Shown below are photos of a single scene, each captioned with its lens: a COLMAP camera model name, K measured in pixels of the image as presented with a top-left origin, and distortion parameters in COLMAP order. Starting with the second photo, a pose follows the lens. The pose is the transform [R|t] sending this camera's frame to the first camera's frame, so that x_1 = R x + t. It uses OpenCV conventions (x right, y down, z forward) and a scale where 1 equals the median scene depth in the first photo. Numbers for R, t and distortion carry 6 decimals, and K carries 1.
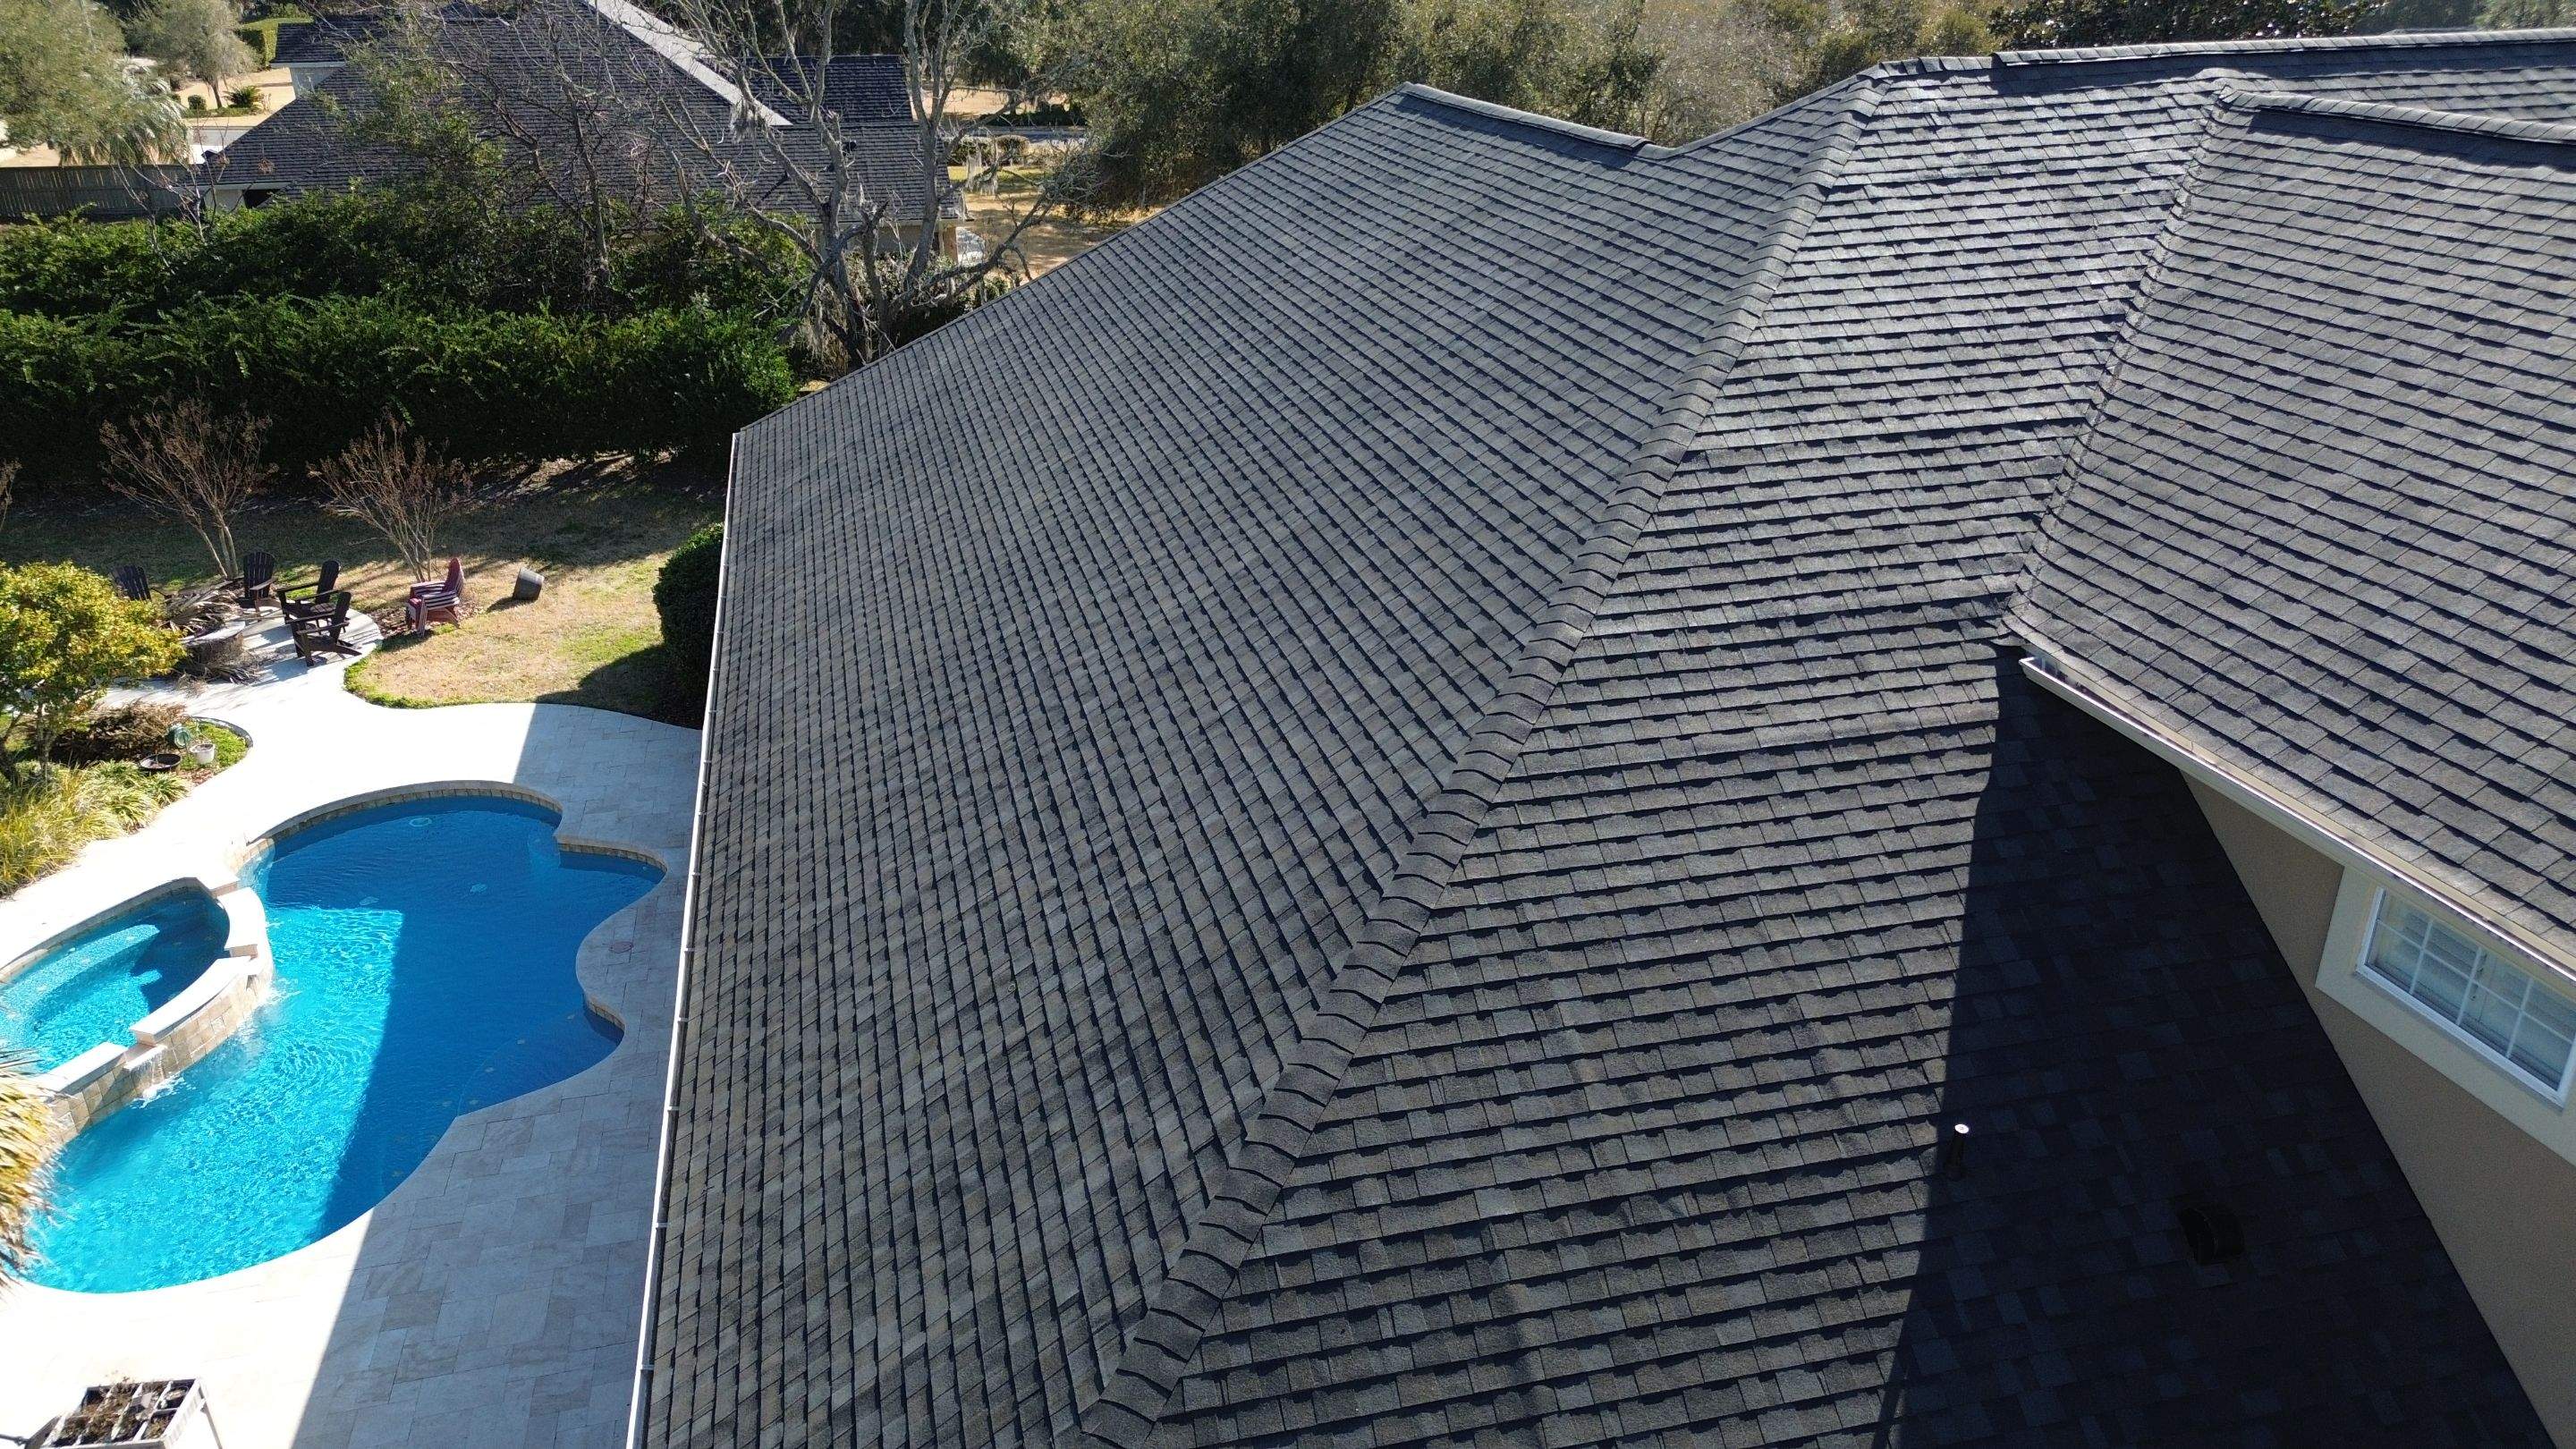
lens RADIAL K [[1817.1, 0, 1308.8], [0, 1817.1, 709.7], [0, 0, 1]] dist [0.073178, -0.066513]
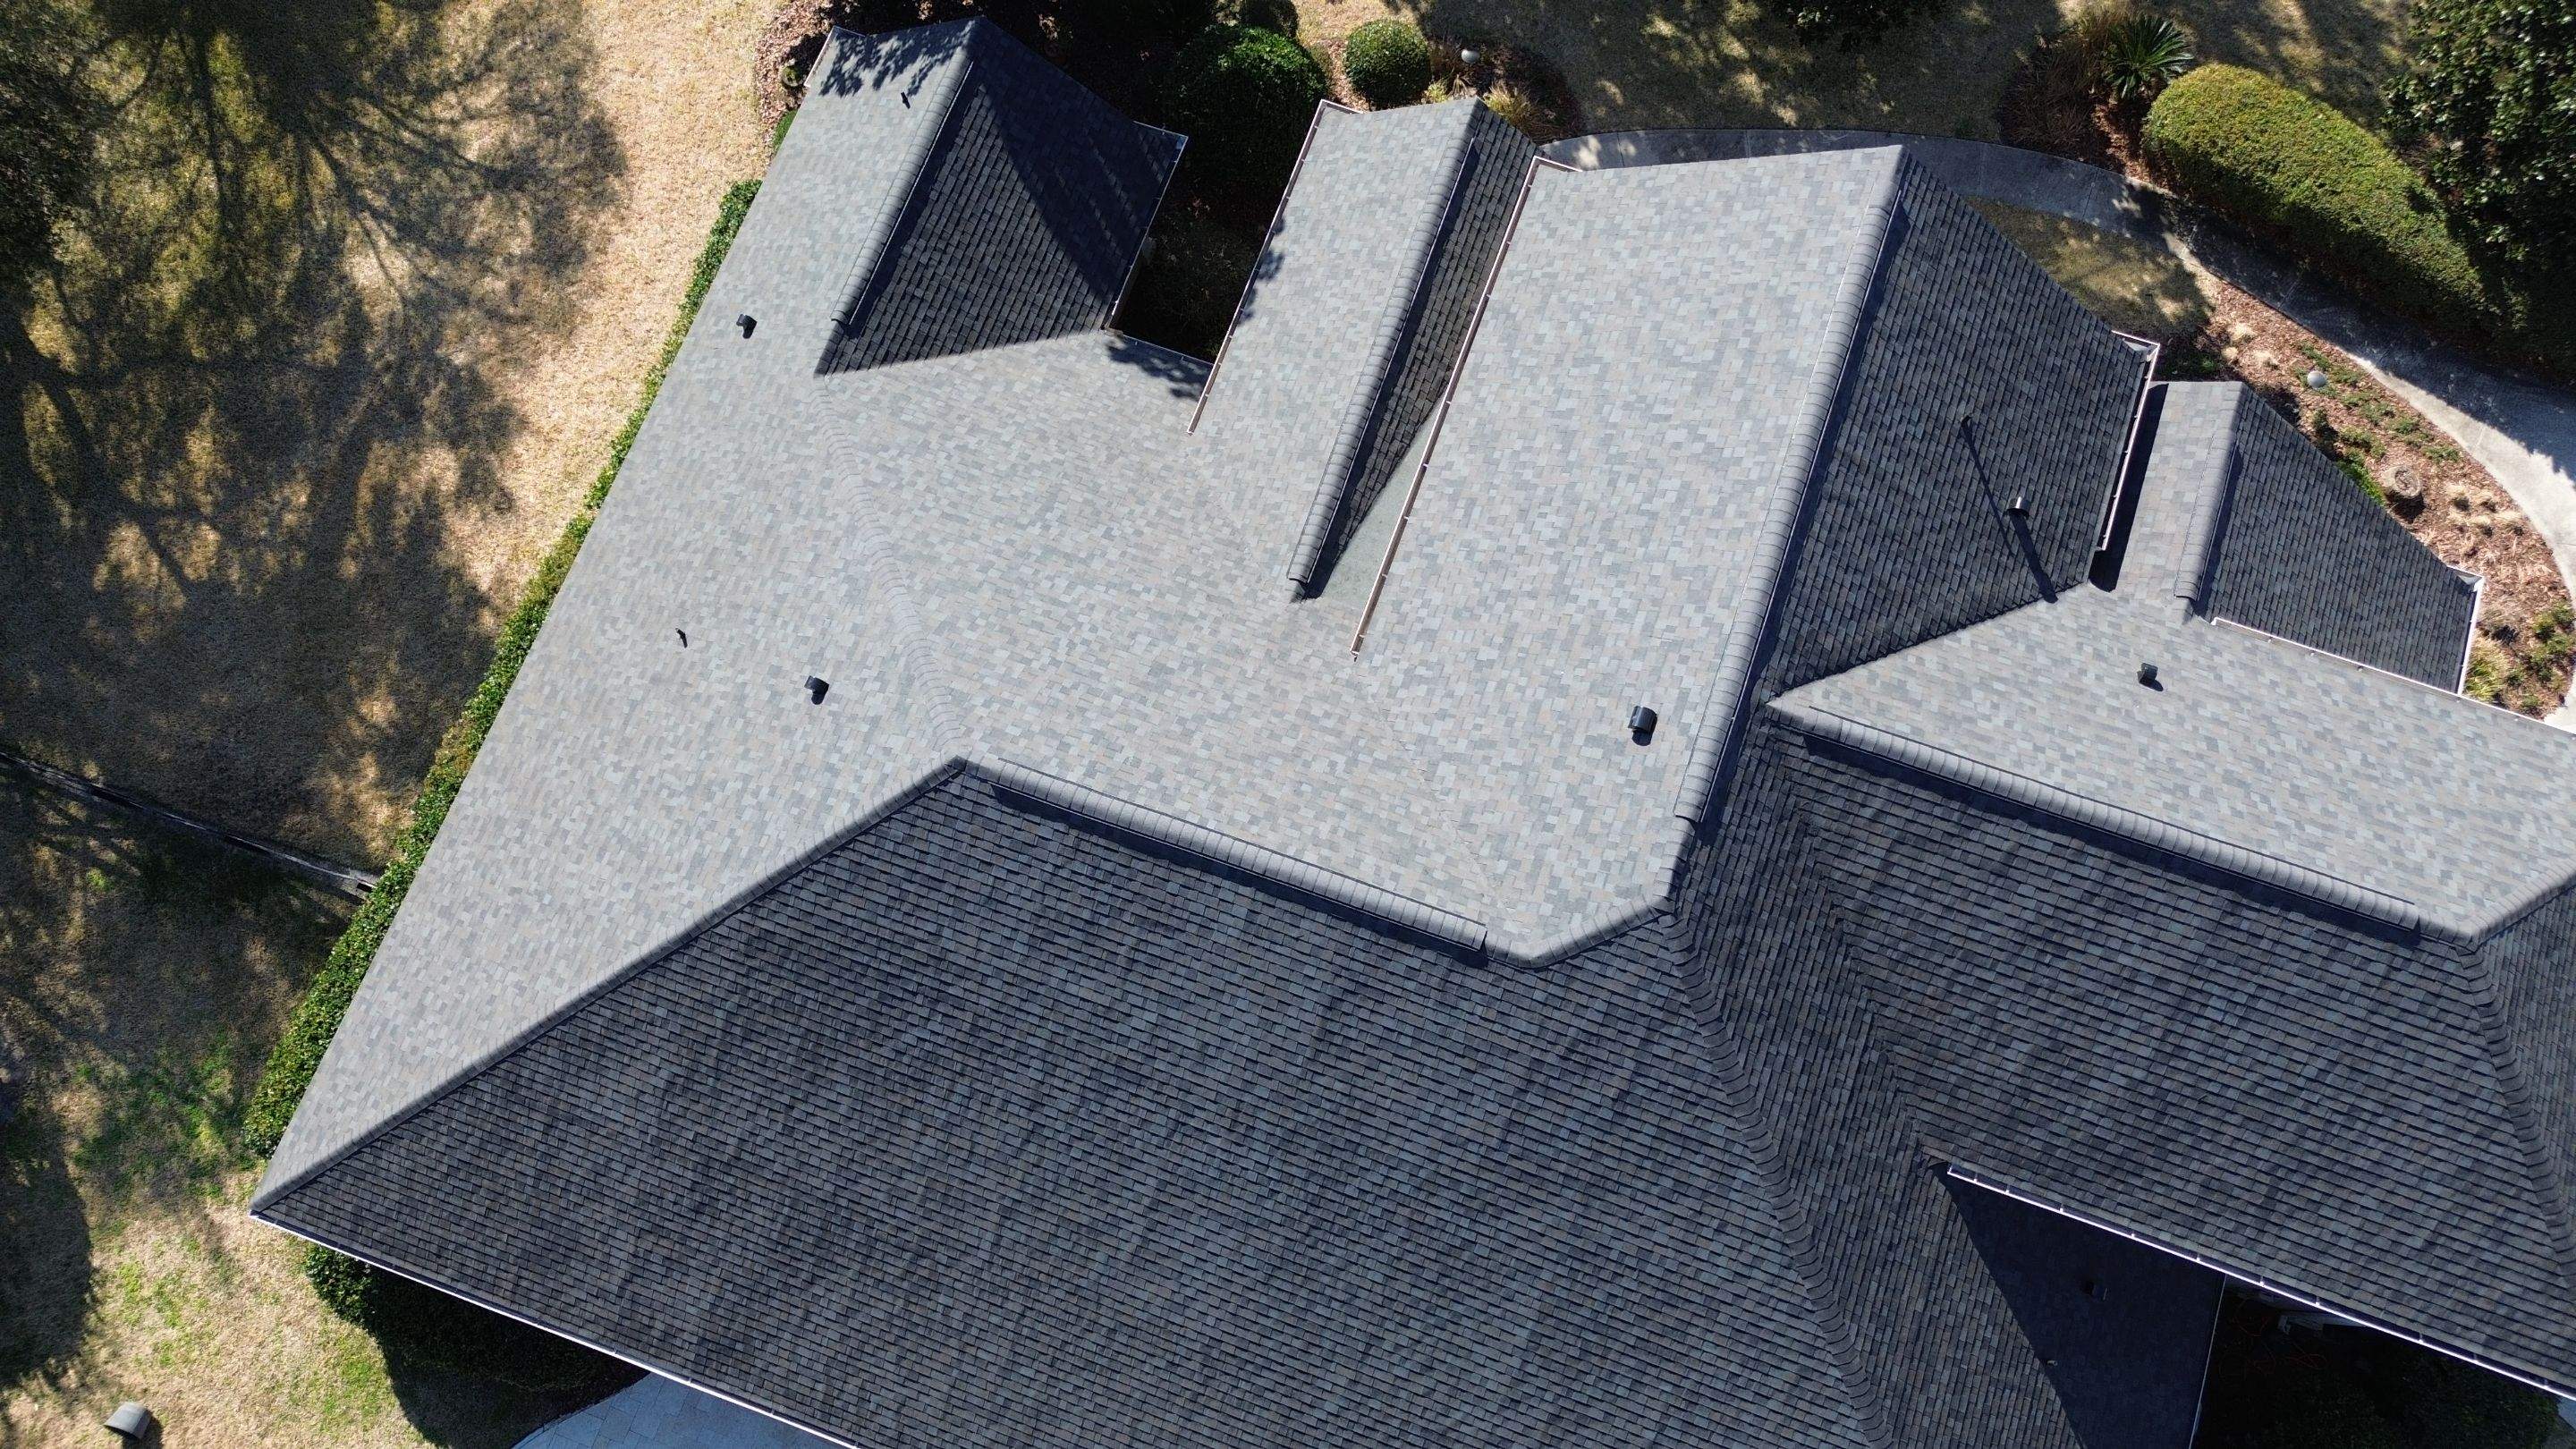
lens RADIAL K [[1817.1, 0, 1294.7], [0, 1817.1, 718.6], [0, 0, 1]] dist [0.073178, -0.066513]
pose [[0.565233, -0.791744, 0.231631, -0.119253], [0.325888, 0.472260, 0.819004, -2.316016], [-0.757832, -0.387442, 0.524957, 0.668798]]
